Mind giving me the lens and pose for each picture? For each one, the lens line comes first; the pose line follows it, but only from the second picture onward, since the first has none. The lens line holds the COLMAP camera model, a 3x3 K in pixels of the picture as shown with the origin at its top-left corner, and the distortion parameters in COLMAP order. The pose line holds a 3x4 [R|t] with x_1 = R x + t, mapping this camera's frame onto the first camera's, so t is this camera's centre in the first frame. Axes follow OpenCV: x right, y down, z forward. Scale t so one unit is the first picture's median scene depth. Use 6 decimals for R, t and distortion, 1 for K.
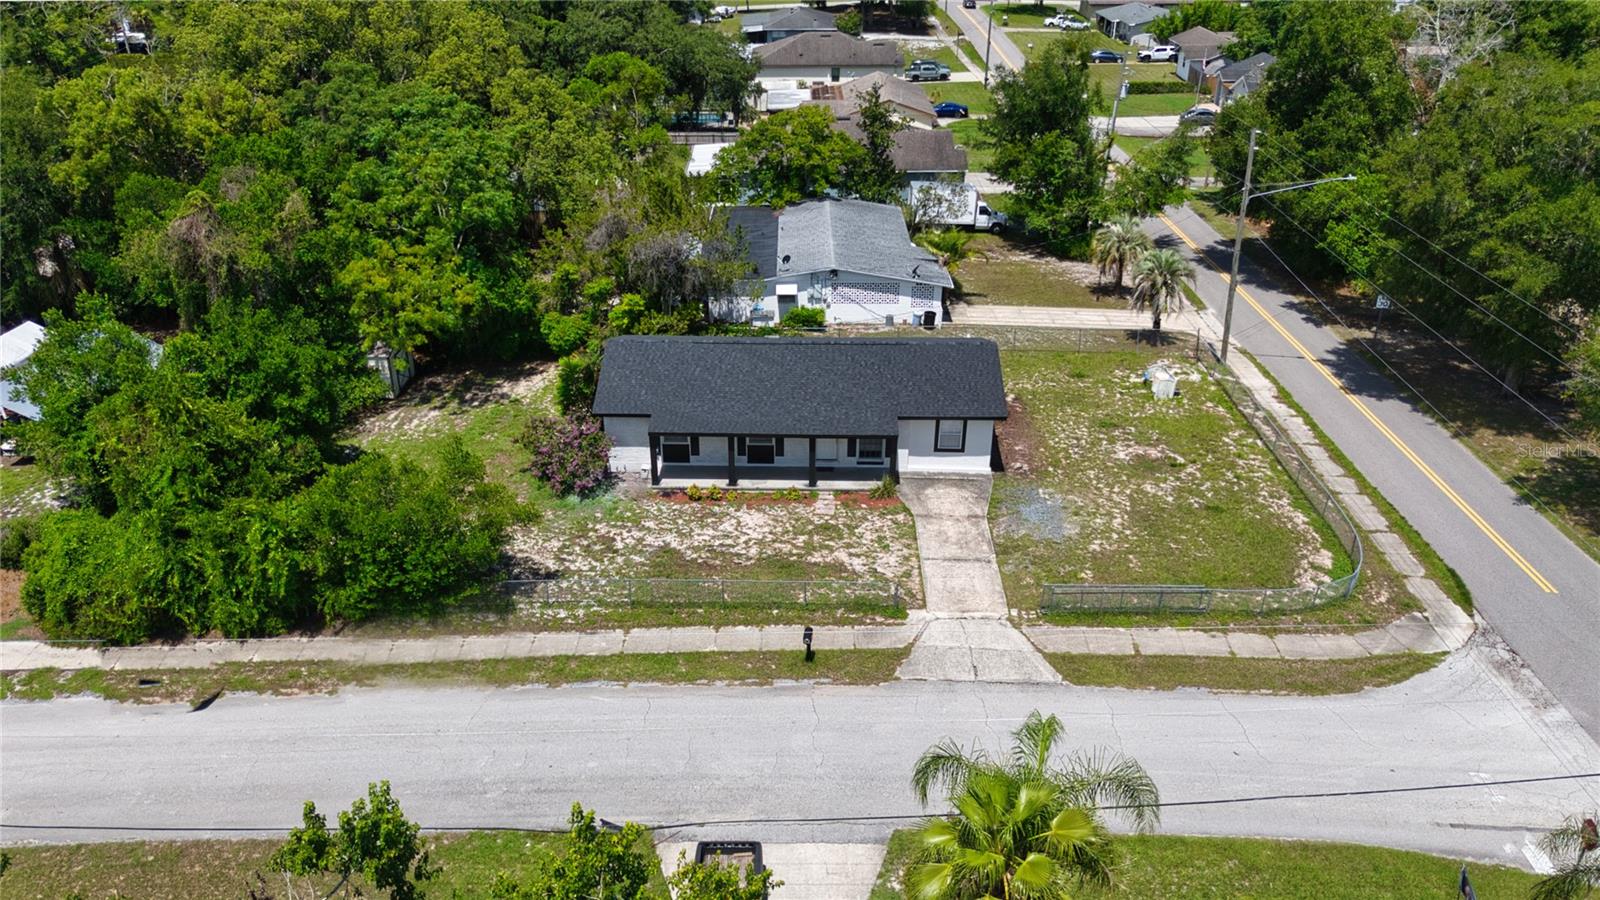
lens RADIAL K [[1177.6, 0, 785.6], [0, 1177.6, 492.1], [0, 0, 1]] dist [0.089562, -0.178399]
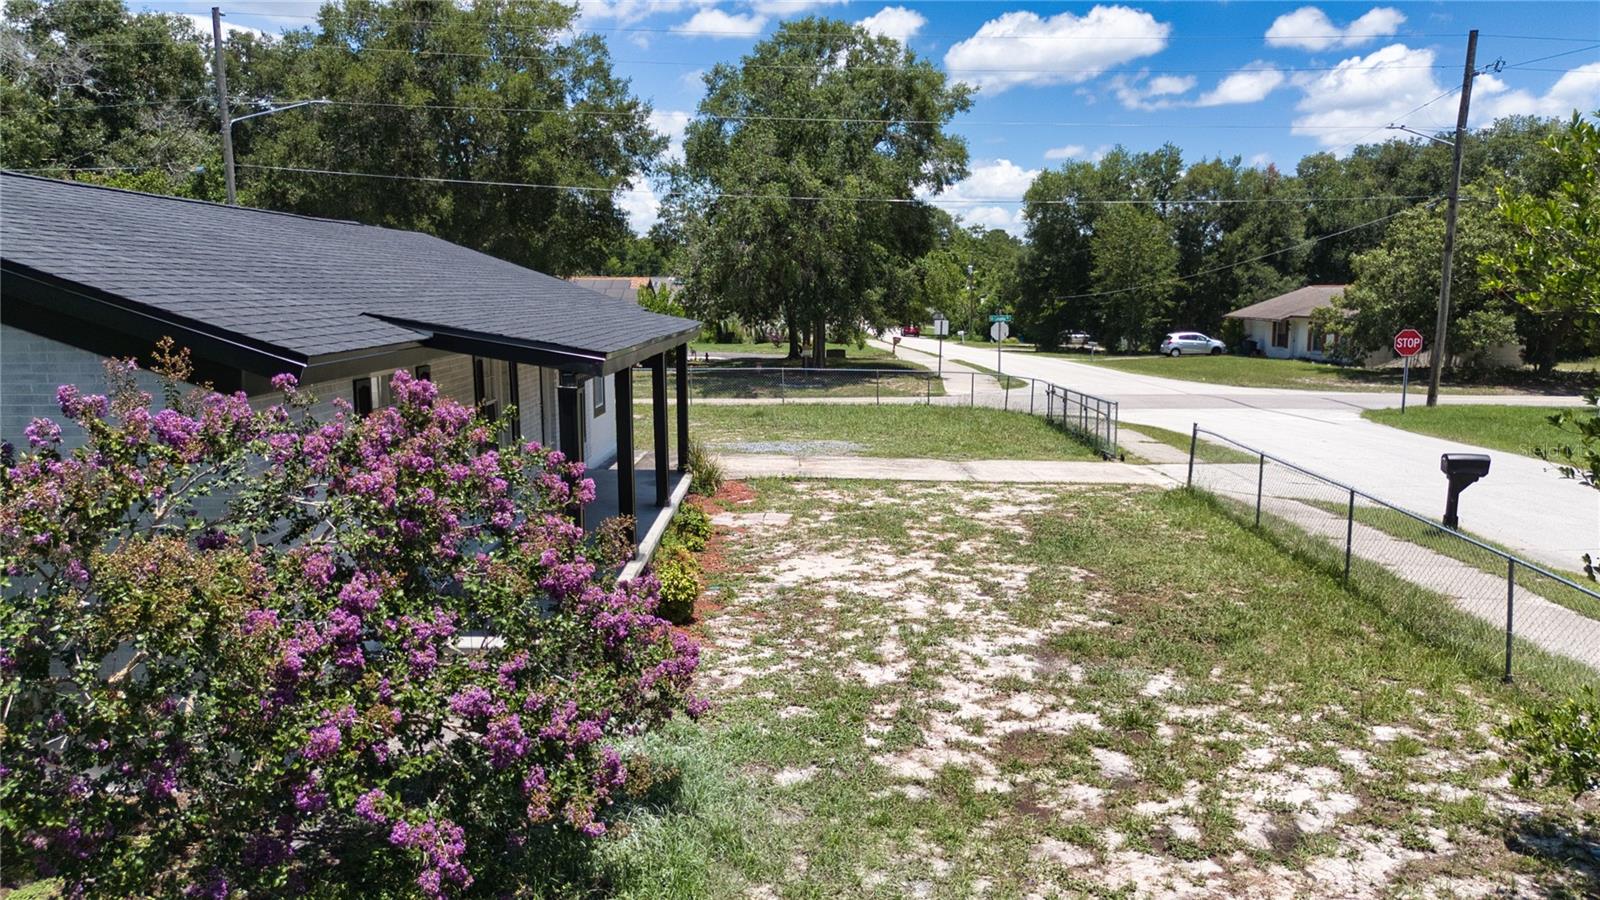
lens RADIAL K [[1160.9, 0, 800.0], [0, 1160.9, 450.0], [0, 0, 1]] dist [0.022959, -0.000088]
pose [[-0.025393, -0.135191, 0.990494, -0.338765], [0.477288, 0.868952, 0.130838, -0.048818], [-0.878380, 0.476074, 0.042460, 0.994297]]
